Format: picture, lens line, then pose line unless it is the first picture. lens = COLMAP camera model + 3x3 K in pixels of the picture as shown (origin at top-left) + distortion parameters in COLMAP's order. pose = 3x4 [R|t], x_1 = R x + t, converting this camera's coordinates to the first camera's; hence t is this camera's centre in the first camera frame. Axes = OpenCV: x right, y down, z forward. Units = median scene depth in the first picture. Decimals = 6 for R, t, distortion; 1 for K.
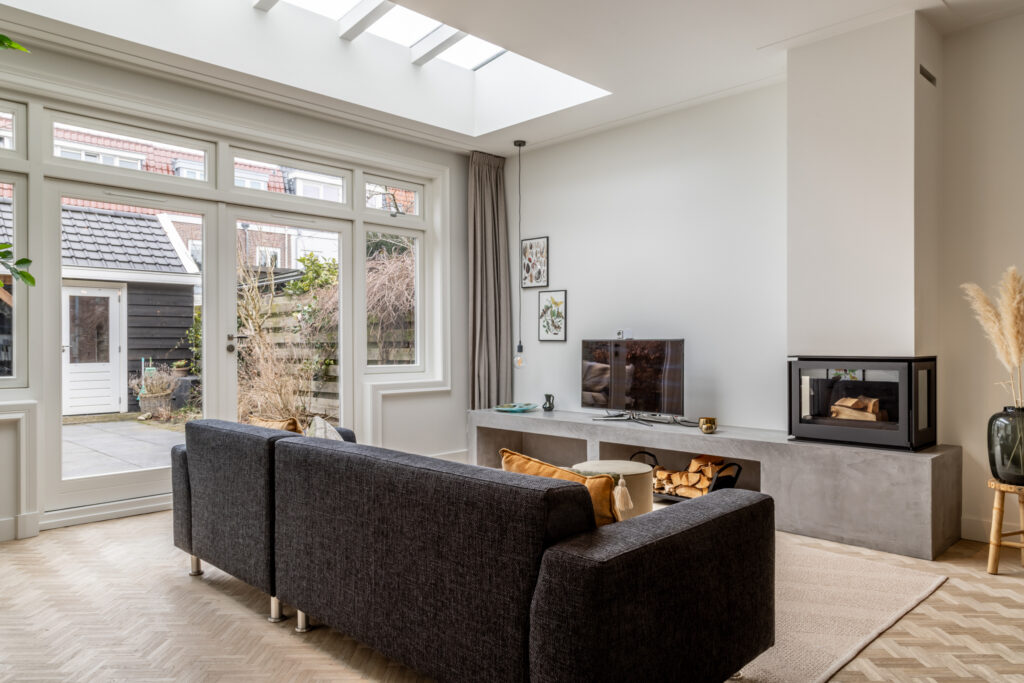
lens RADIAL K [[711.3, 0, 512.5], [0, 711.3, 350.3], [0, 0, 1]] dist [0.020444, 0.006032]
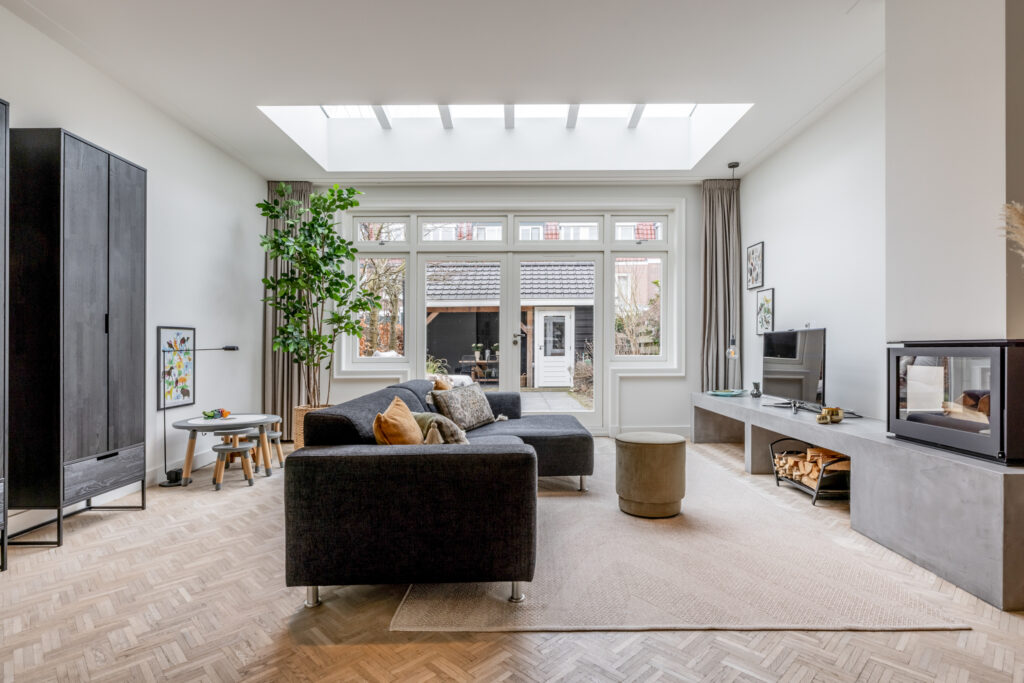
lens RADIAL K [[518.7, 0, 516.0], [0, 518.7, 351.9], [0, 0, 1]] dist [0.003321, 0.000153]
pose [[0.703764, 0.003663, -0.710424, 0.433083], [-0.004844, 0.999988, 0.000357, 0.018344], [0.710417, 0.003190, 0.703774, 0.182370]]
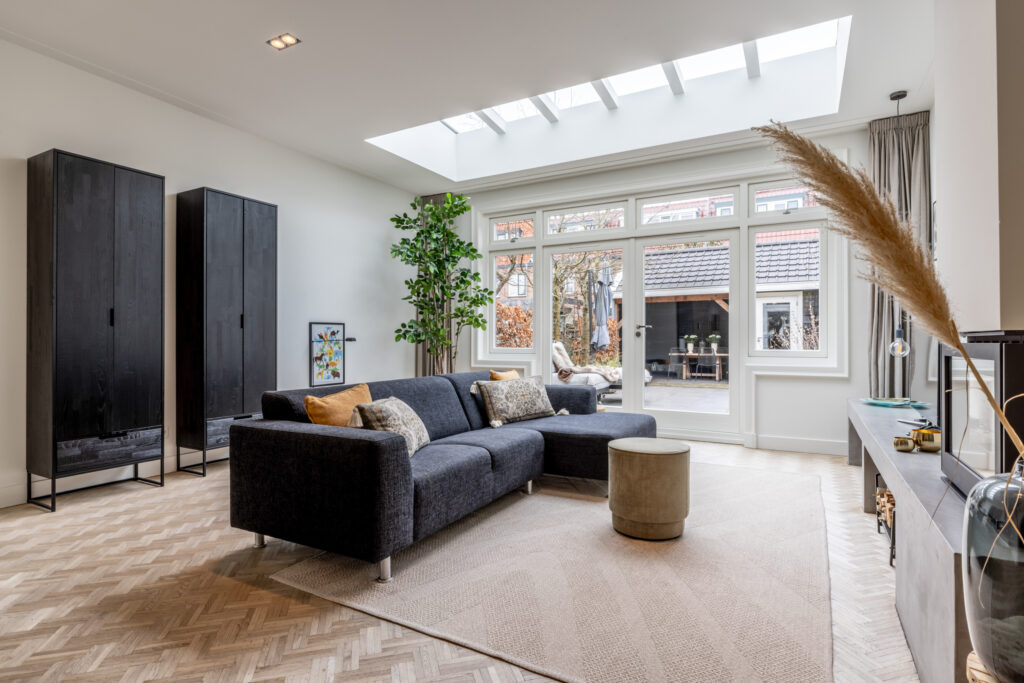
lens RADIAL K [[523.4, 0, 515.9], [0, 523.4, 339.0], [0, 0, 1]] dist [0.000135, -0.000046]
pose [[0.266822, 0.000310, -0.963746, 0.593094], [-0.011597, 0.999929, -0.002889, 0.013681], [0.963676, 0.011947, 0.266806, 0.462935]]
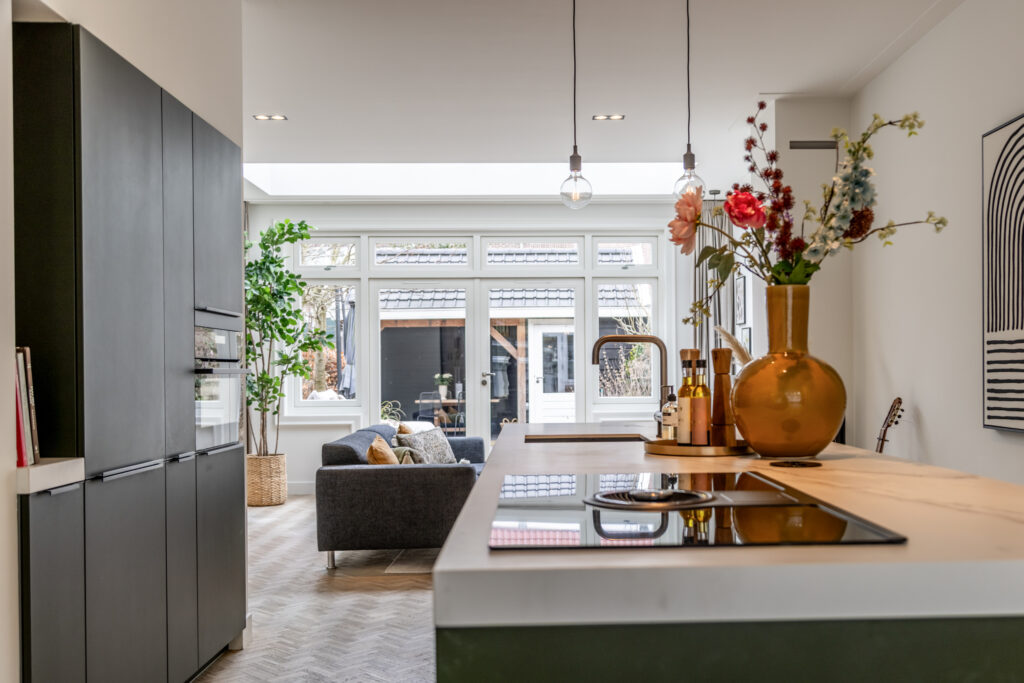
lens RADIAL K [[1024.7, 0, 549.8], [0, 1024.7, 427.7], [0, 0, 1]] dist [0.061445, 0.000000]
pose [[0.722365, 0.034369, -0.690657, 1.085058], [-0.000212, 0.998775, 0.049480, -0.013789], [0.691512, -0.035596, 0.721488, -0.359395]]
